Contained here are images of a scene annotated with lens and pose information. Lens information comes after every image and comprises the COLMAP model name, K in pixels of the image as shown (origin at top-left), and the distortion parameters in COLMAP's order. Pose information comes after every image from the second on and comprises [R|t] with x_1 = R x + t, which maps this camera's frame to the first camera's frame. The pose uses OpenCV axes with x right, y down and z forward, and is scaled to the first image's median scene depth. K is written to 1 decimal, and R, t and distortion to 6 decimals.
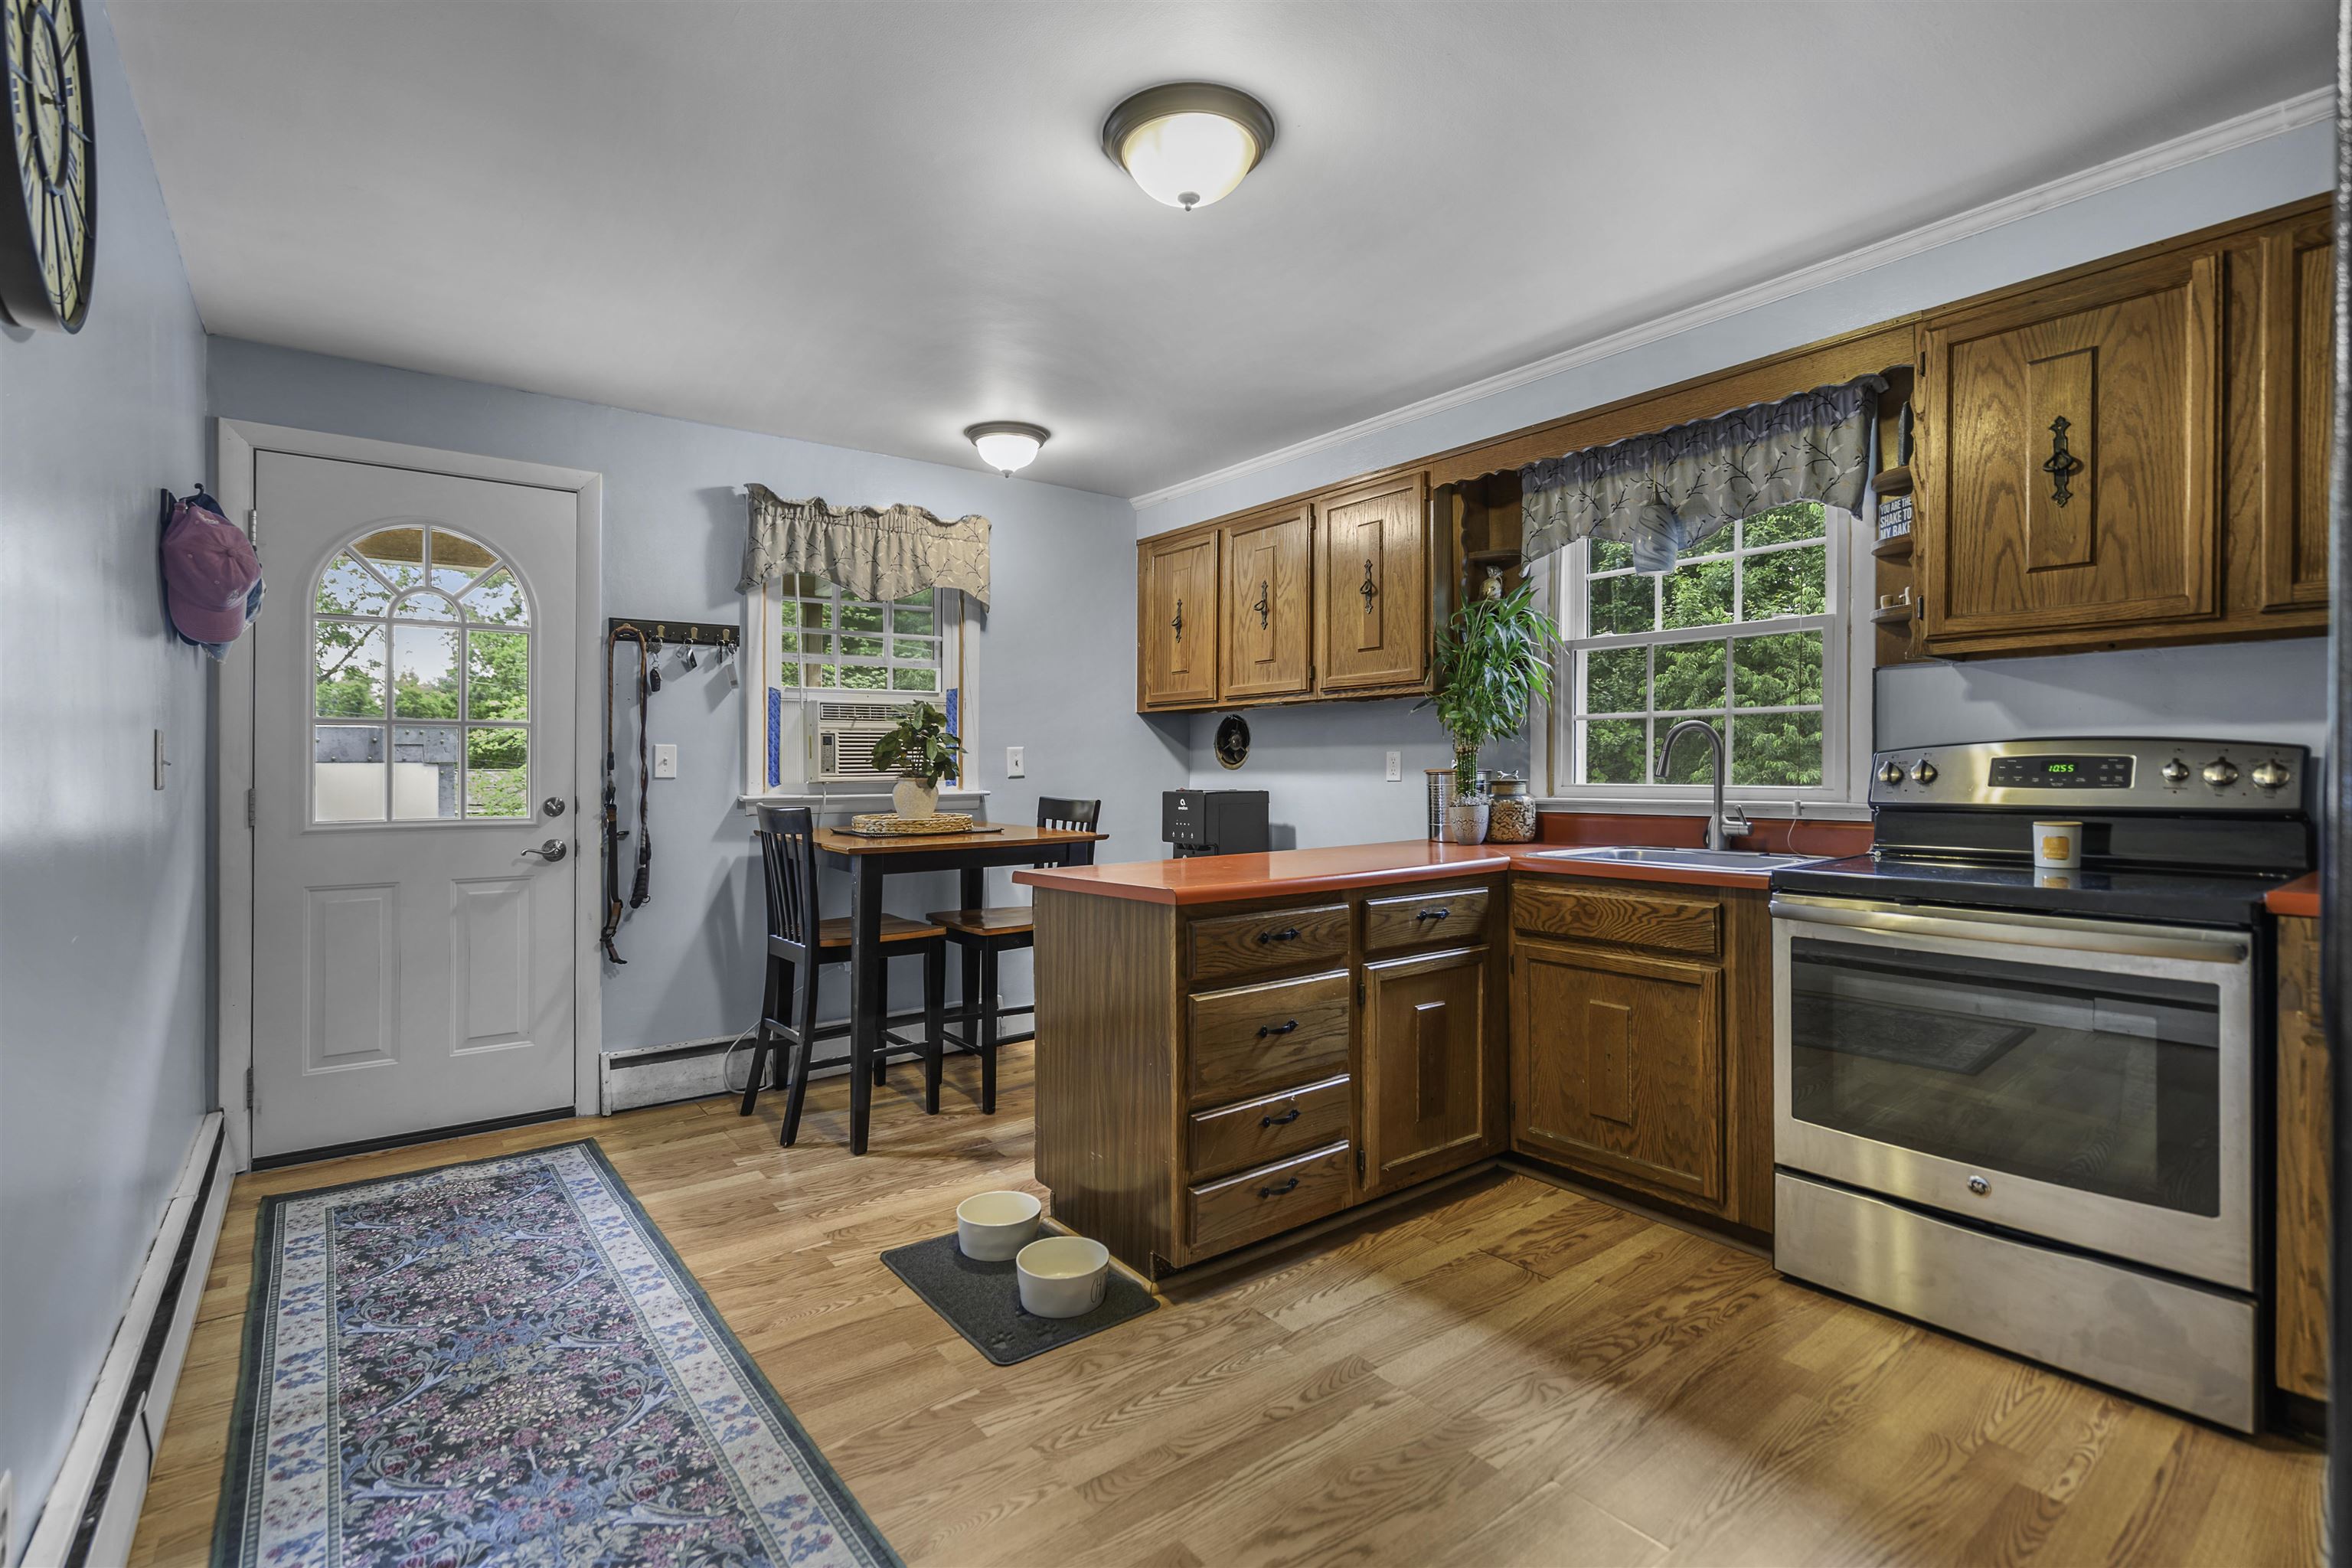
lens RADIAL K [[1076.4, 0, 1164.2], [0, 1076.4, 770.1], [0, 0, 1]] dist [-0.004591, 0.001980]
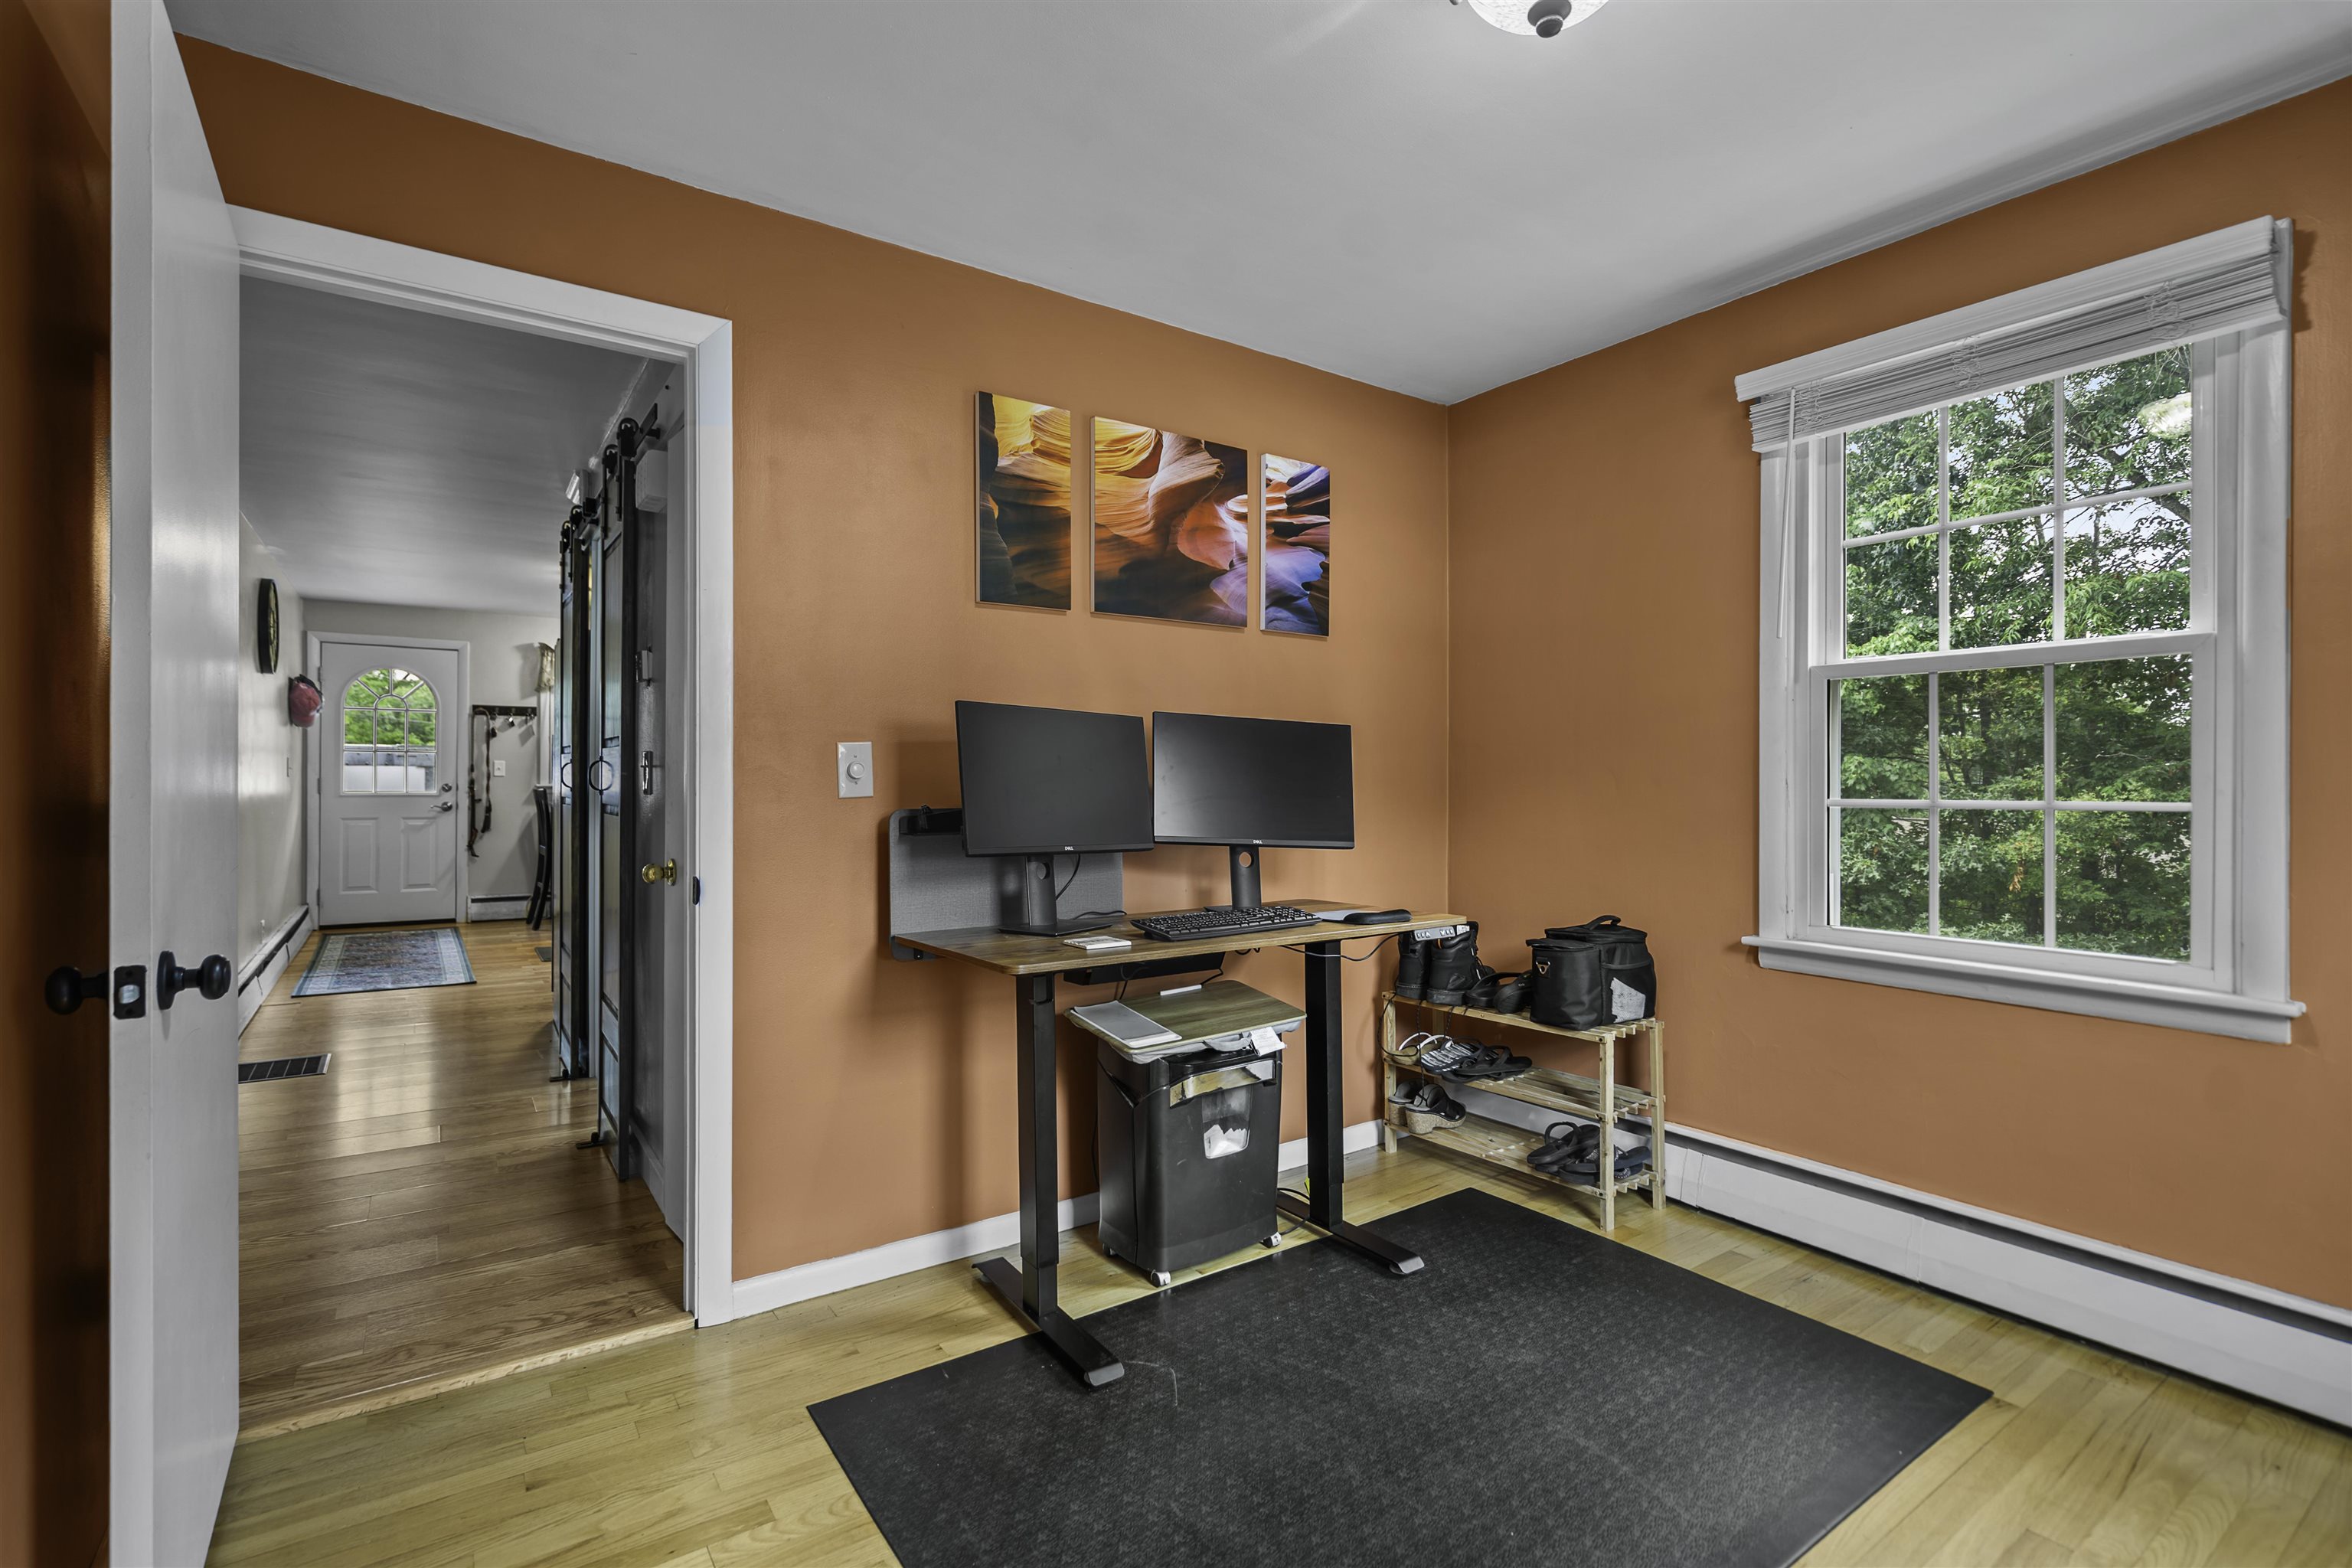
lens RADIAL K [[1076.4, 0, 1172.4], [0, 1076.4, 788.9], [0, 0, 1]] dist [-0.004591, 0.001980]
pose [[0.999175, 0.009579, -0.039470, 3.941675], [-0.009289, 0.999928, 0.007540, 0.017297], [0.039540, -0.007168, 0.999192, -4.539670]]
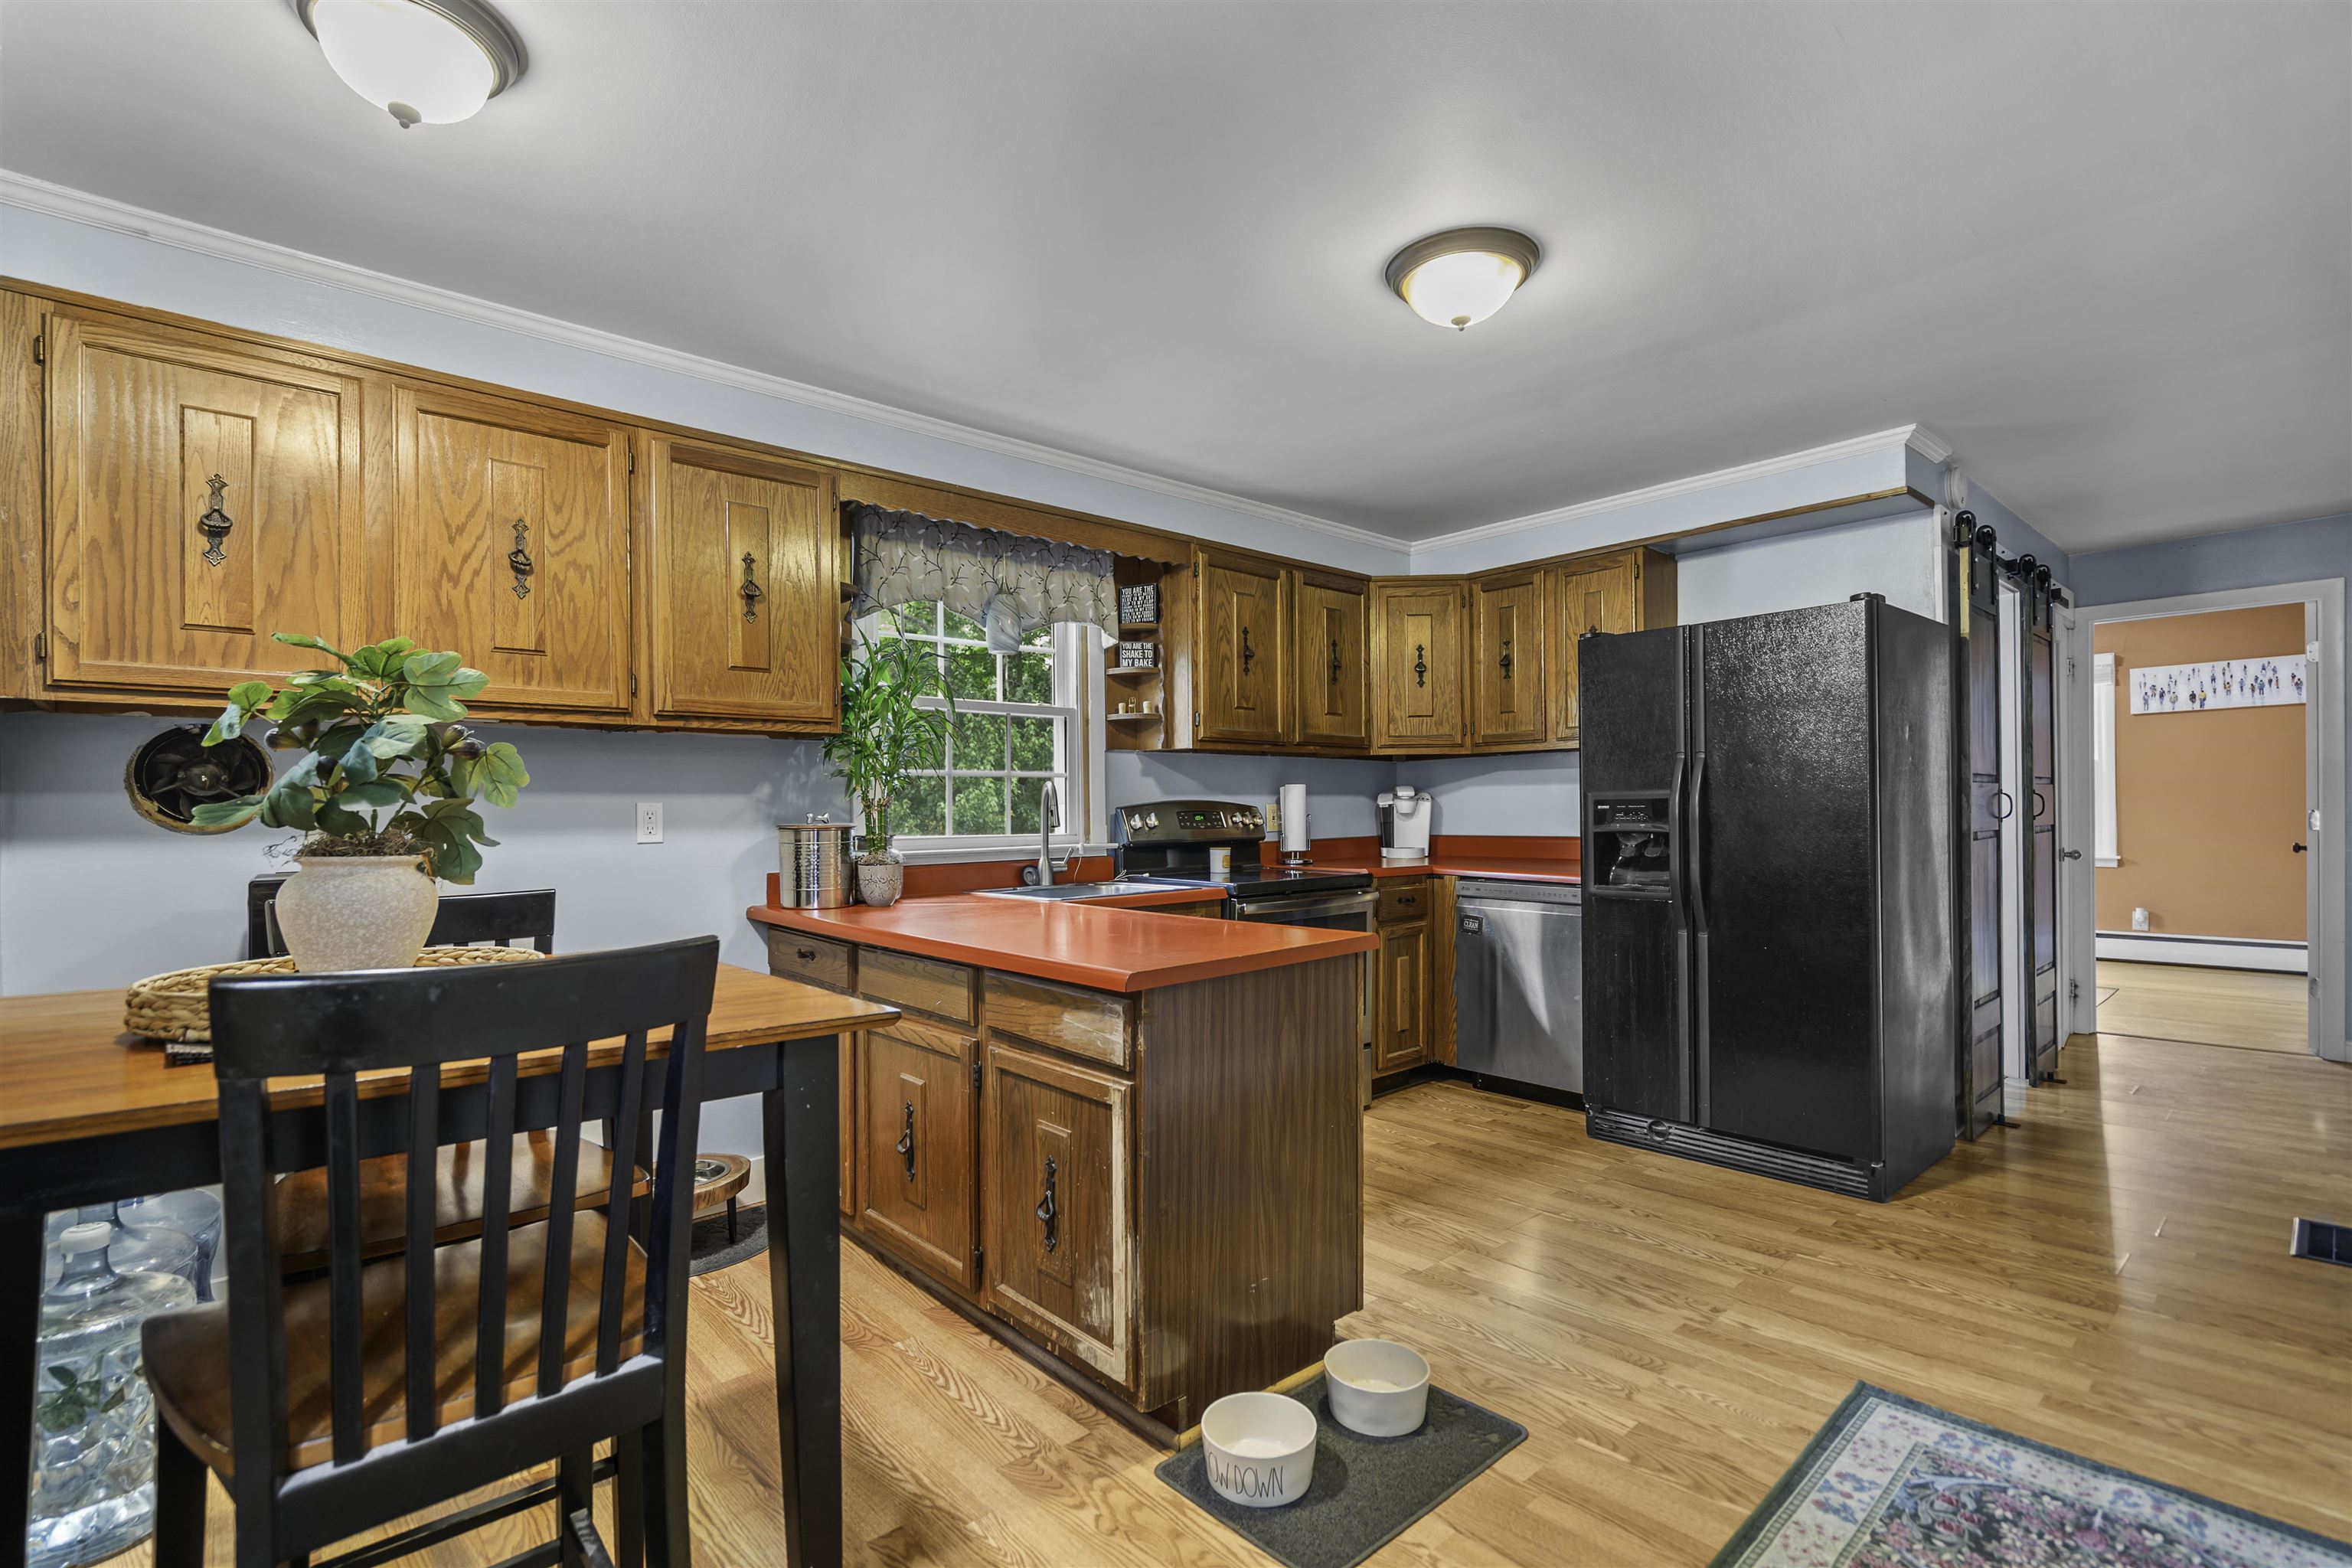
lens RADIAL K [[1076.4, 0, 1156.7], [0, 1076.4, 830.2], [0, 0, 1]] dist [-0.004591, 0.001980]
pose [[-0.072232, -0.012042, 0.997315, -0.810129], [0.014349, 0.999811, 0.013111, -0.004699], [-0.997285, 0.015258, -0.072046, 1.038836]]
